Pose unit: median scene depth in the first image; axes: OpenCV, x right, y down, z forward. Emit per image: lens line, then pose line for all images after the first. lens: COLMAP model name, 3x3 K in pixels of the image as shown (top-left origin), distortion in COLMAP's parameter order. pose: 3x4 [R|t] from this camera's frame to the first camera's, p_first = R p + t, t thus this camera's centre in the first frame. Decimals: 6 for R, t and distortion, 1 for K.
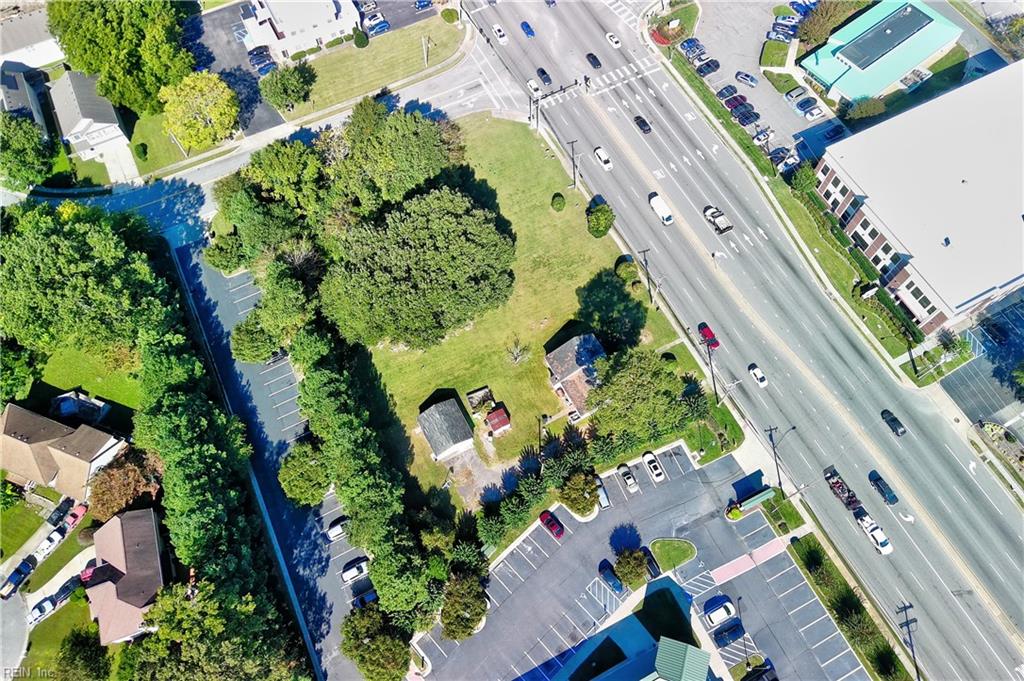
lens RADIAL K [[691.0, 0, 514.0], [0, 691.0, 344.9], [0, 0, 1]] dist [0.045663, -0.040515]
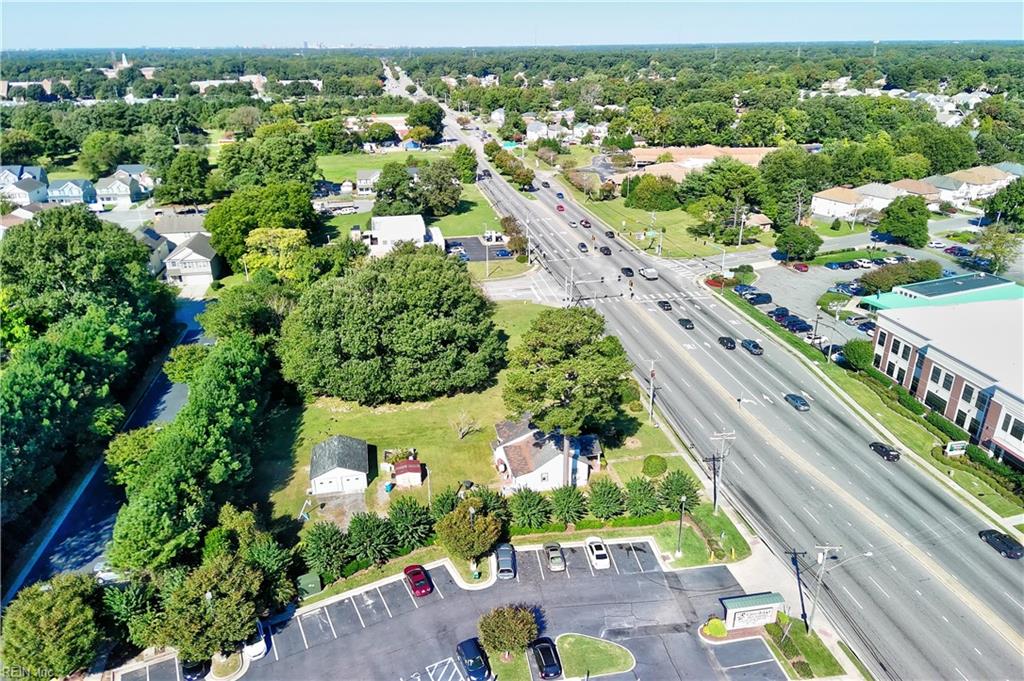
lens RADIAL K [[694.0, 0, 514.5], [0, 694.0, 342.4], [0, 0, 1]] dist [0.038721, -0.032104]
pose [[0.960074, 0.109985, -0.257218, 0.257240], [-0.253562, 0.730533, -0.634056, 0.441283], [0.118169, 0.673962, 0.729254, 0.357308]]
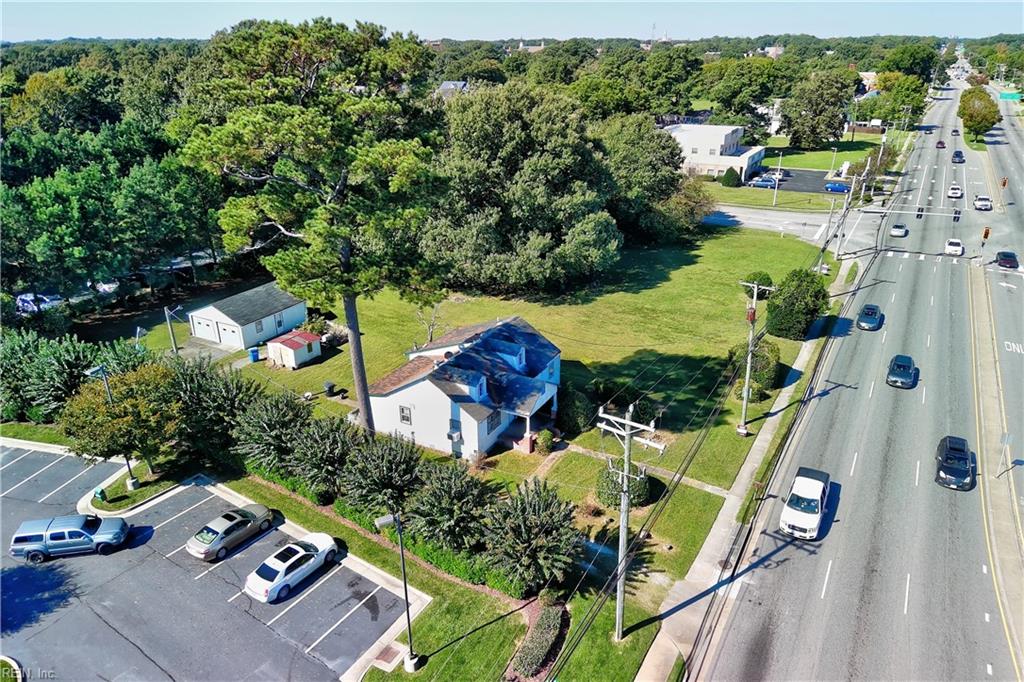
lens RADIAL K [[694.0, 0, 514.5], [0, 694.0, 342.9], [0, 0, 1]] dist [0.038721, -0.032104]
pose [[0.540774, 0.335874, -0.771202, 0.429152], [-0.762727, 0.582391, -0.281189, 0.124312], [0.354697, 0.740277, 0.571122, 0.743915]]
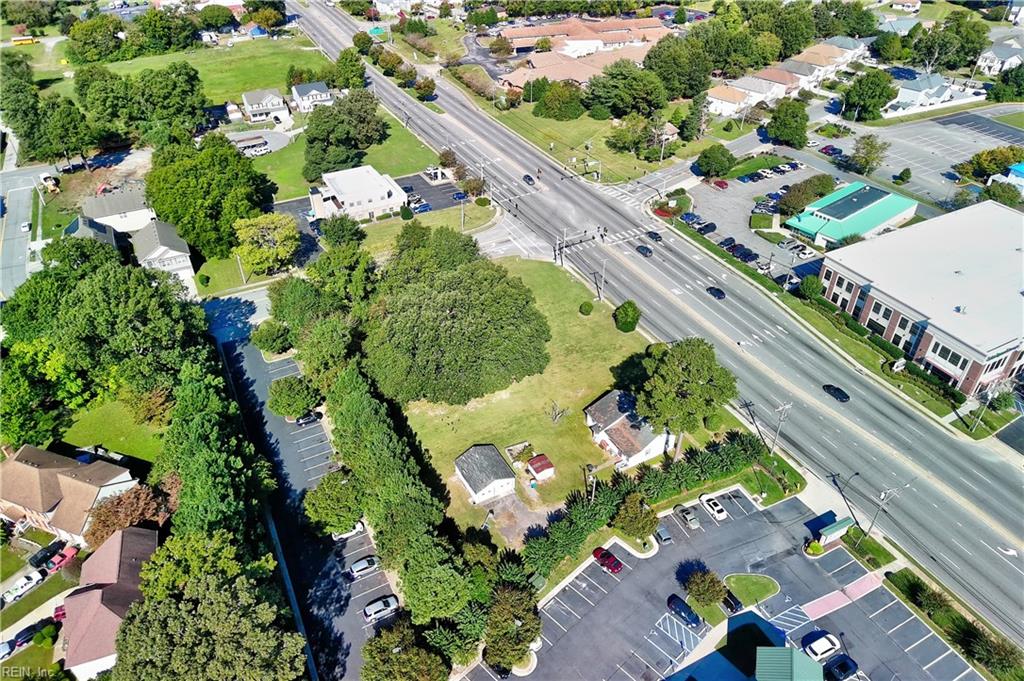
lens RADIAL K [[696.5, 0, 514.4], [0, 696.5, 342.3], [0, 0, 1]] dist [0.037289, -0.033783]
pose [[0.999964, -0.003944, 0.007505, -0.062481], [0.007038, 0.879735, -0.475413, 0.396769], [-0.004727, 0.475449, 0.879731, 0.086554]]
